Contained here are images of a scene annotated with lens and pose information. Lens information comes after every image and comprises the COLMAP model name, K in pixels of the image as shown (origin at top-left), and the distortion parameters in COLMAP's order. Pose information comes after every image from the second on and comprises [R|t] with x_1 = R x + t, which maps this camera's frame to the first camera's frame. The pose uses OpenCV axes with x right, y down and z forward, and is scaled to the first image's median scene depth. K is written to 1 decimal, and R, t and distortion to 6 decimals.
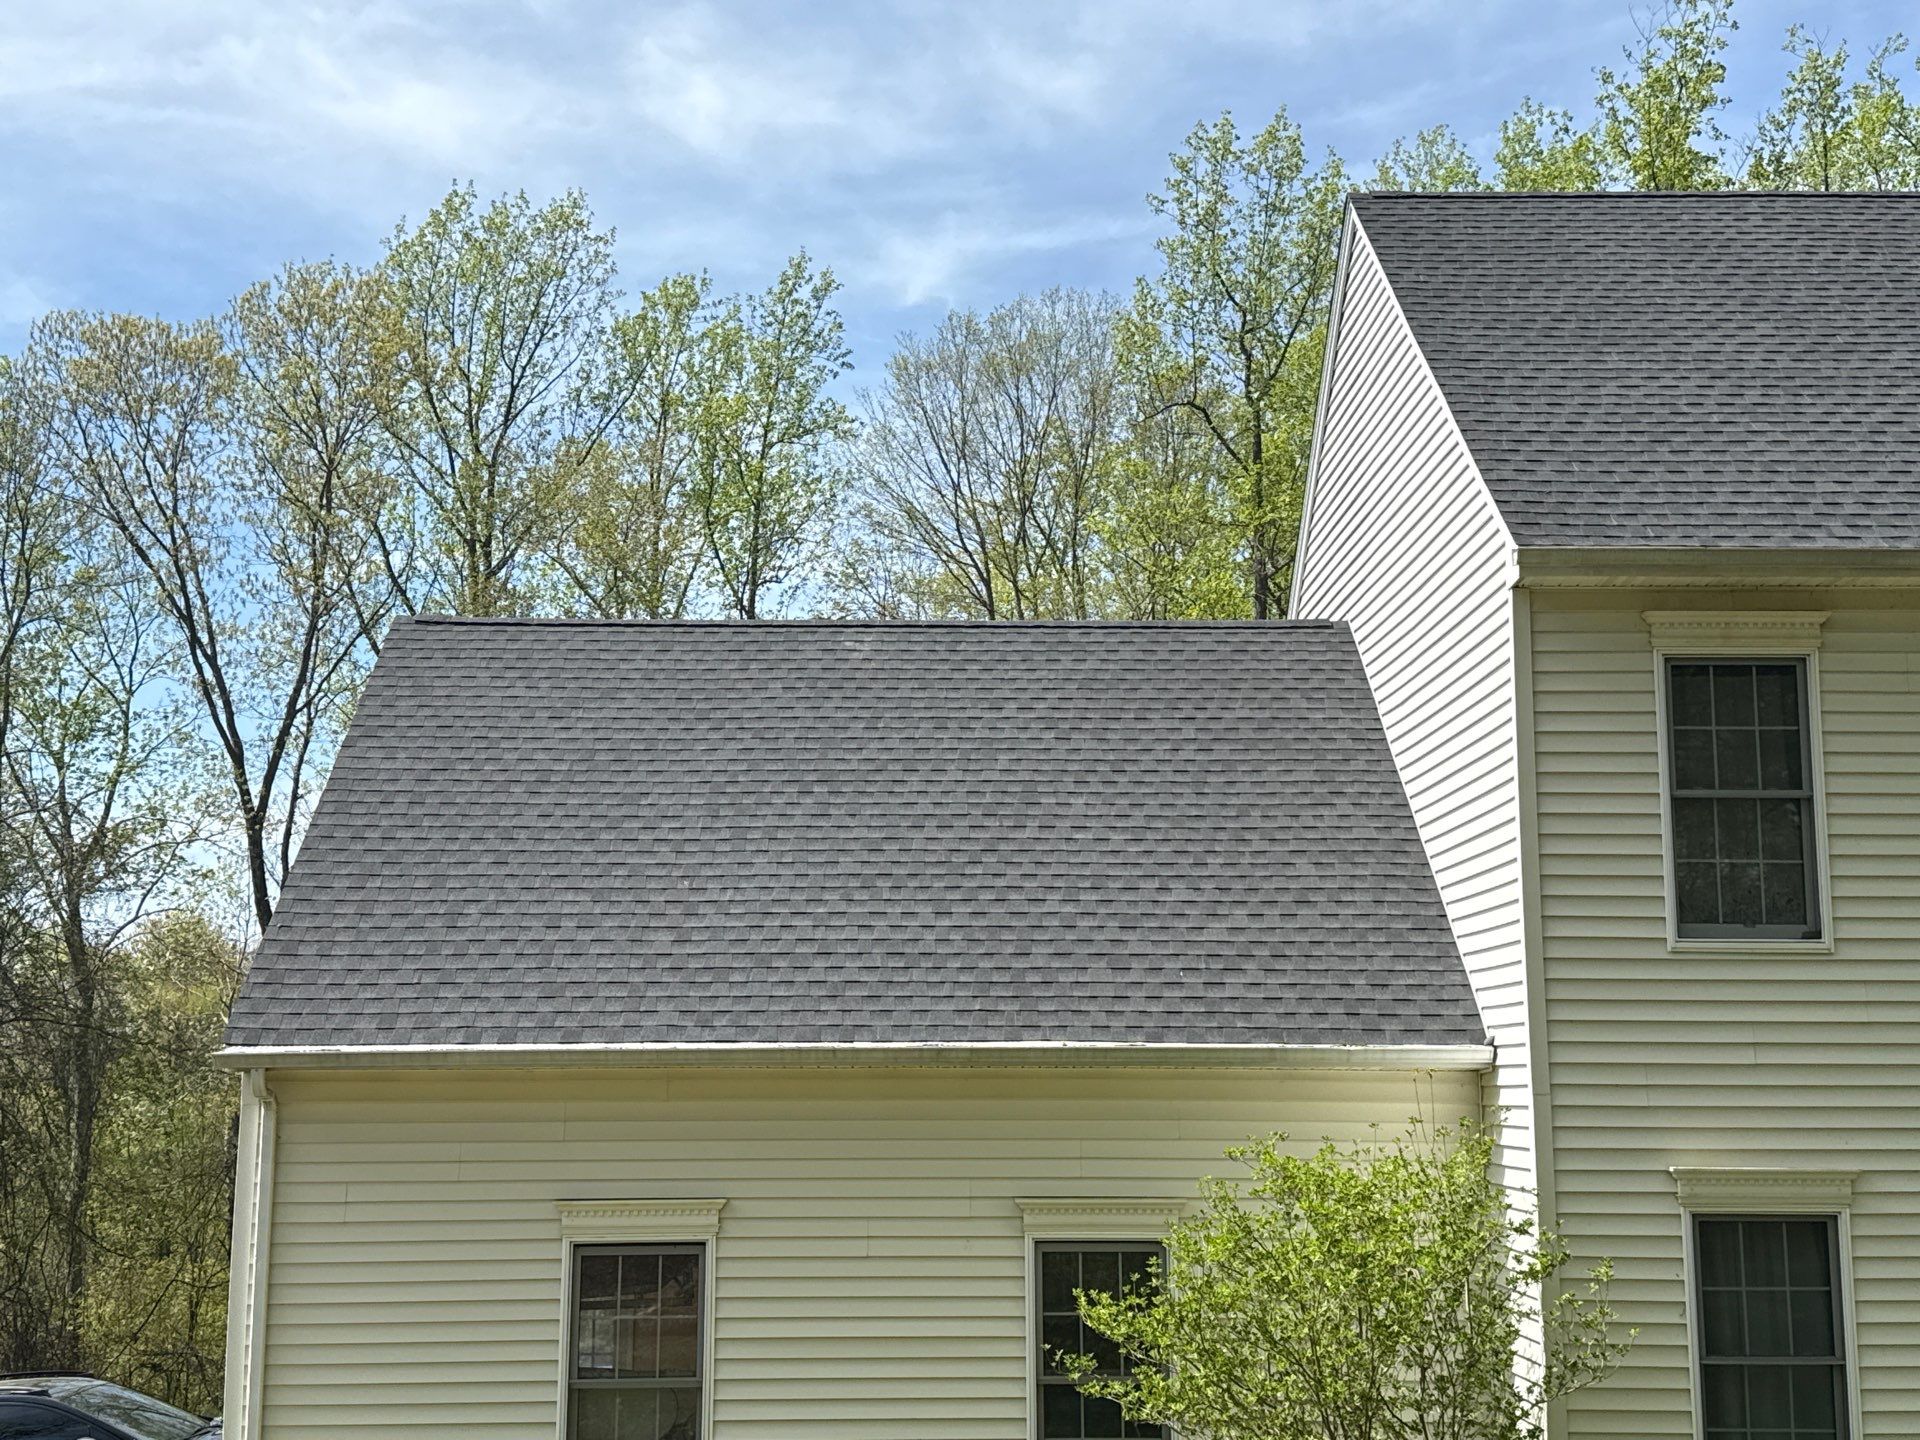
lens RADIAL K [[2323.5, 0, 928.6], [0, 2323.5, 734.4], [0, 0, 1]] dist [0.211956, -0.507069]
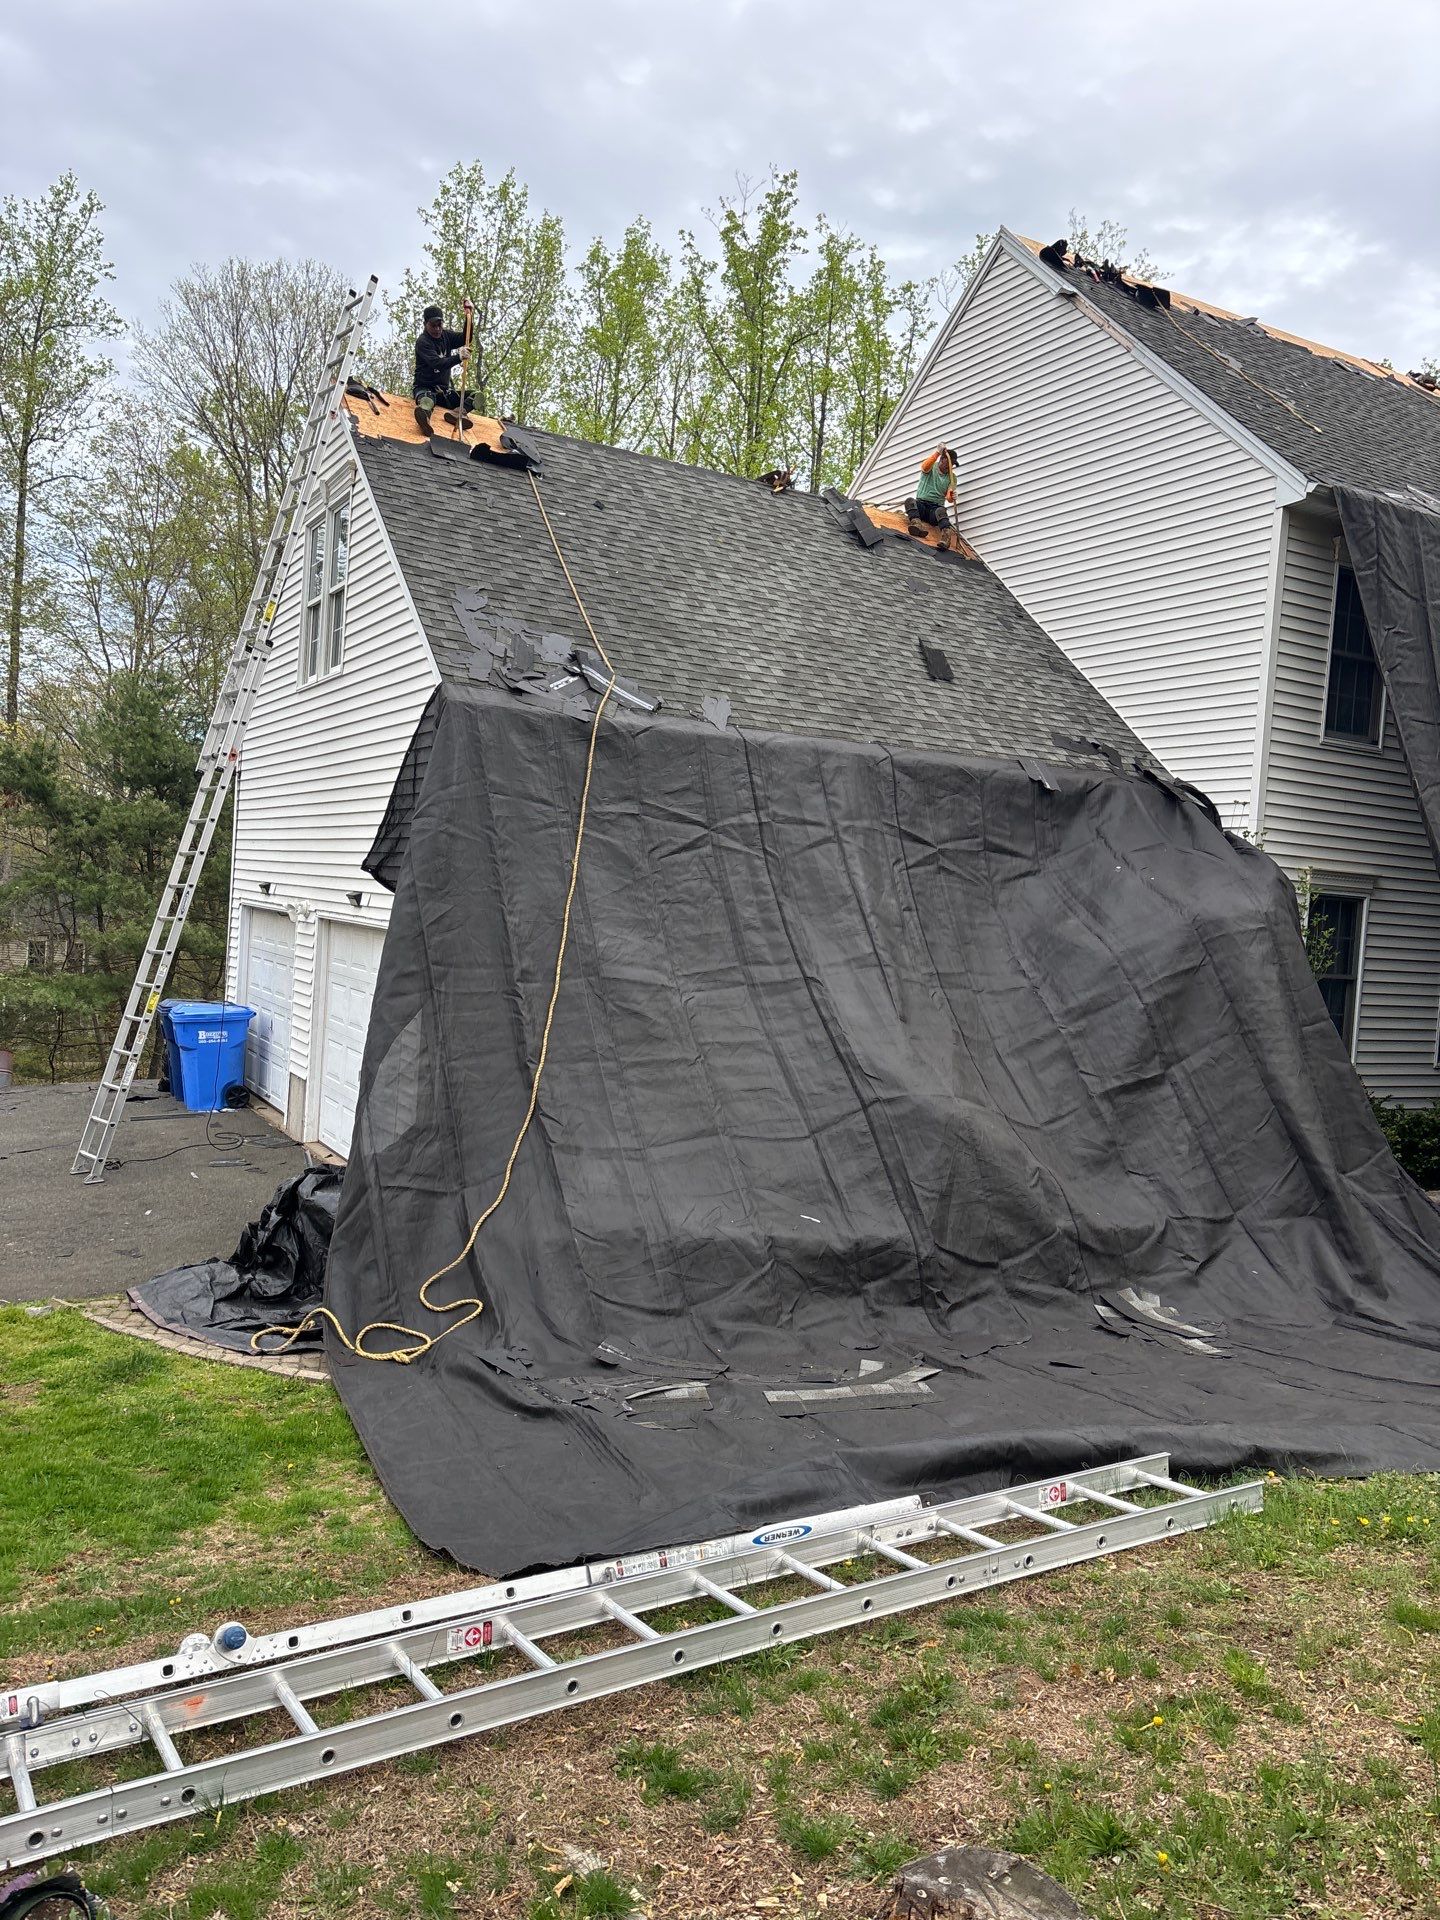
lens RADIAL K [[1464.0, 0, 719.0], [0, 1464.0, 962.2], [0, 0, 1]] dist [0.063044, -0.056617]
pose [[0.872698, 0.039529, 0.486658, -0.469548], [-0.137300, 0.976366, 0.166908, 0.103822], [-0.468559, -0.212478, 0.857500, 0.208302]]
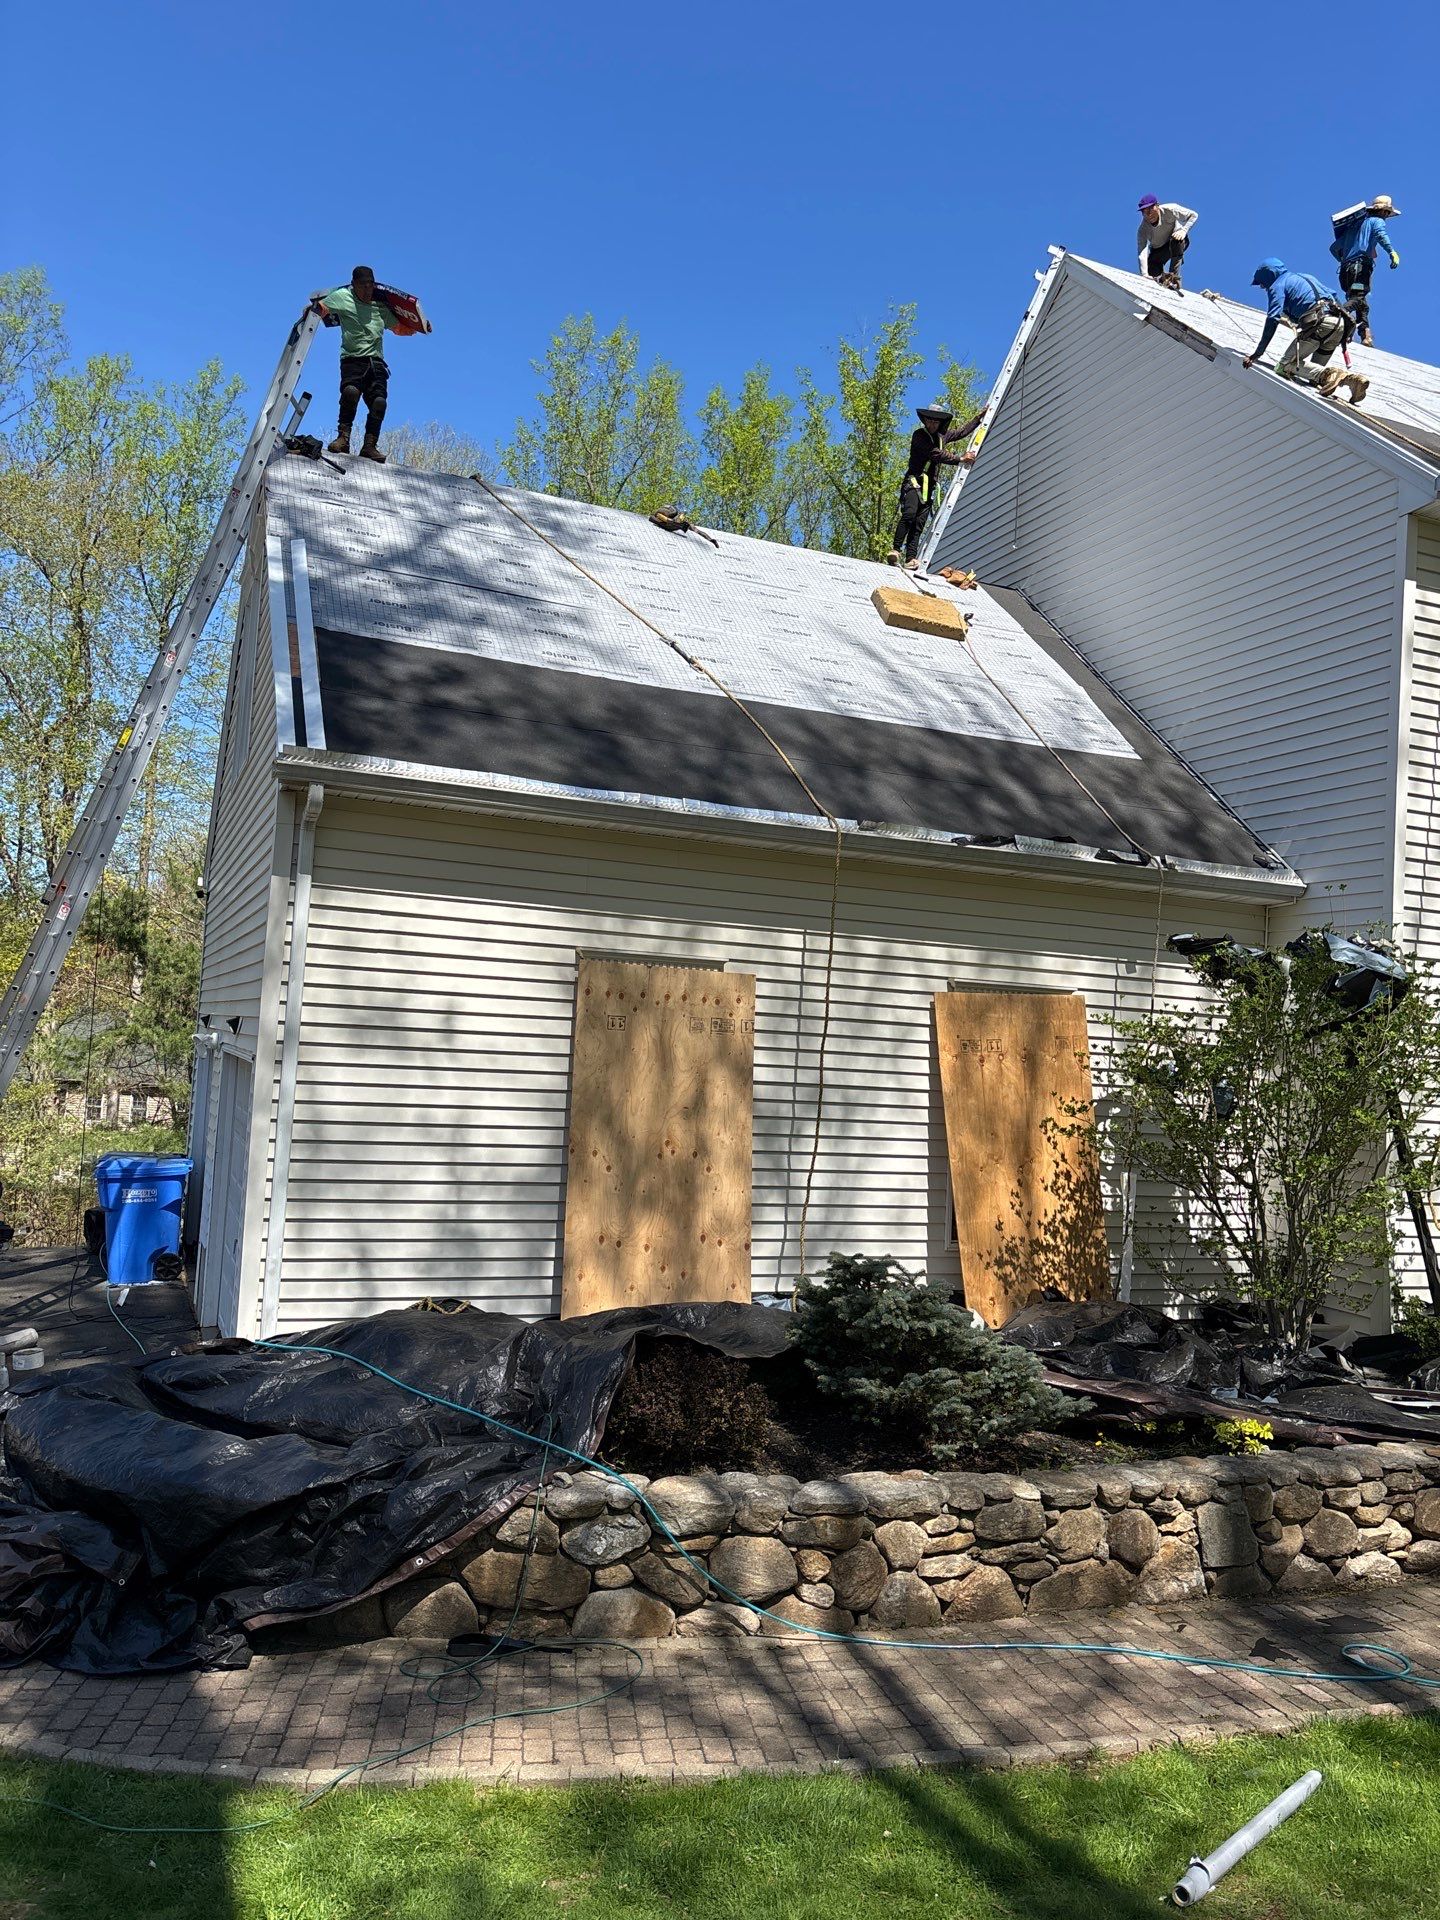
lens RADIAL K [[1477.3, 0, 716.9], [0, 1477.3, 957.5], [0, 0, 1]] dist [0.015985, 0.006211]
pose [[0.925239, 0.078622, 0.371148, -0.303677], [-0.114328, 0.990595, 0.075167, 0.127327], [-0.361747, -0.111980, 0.925527, 0.313951]]
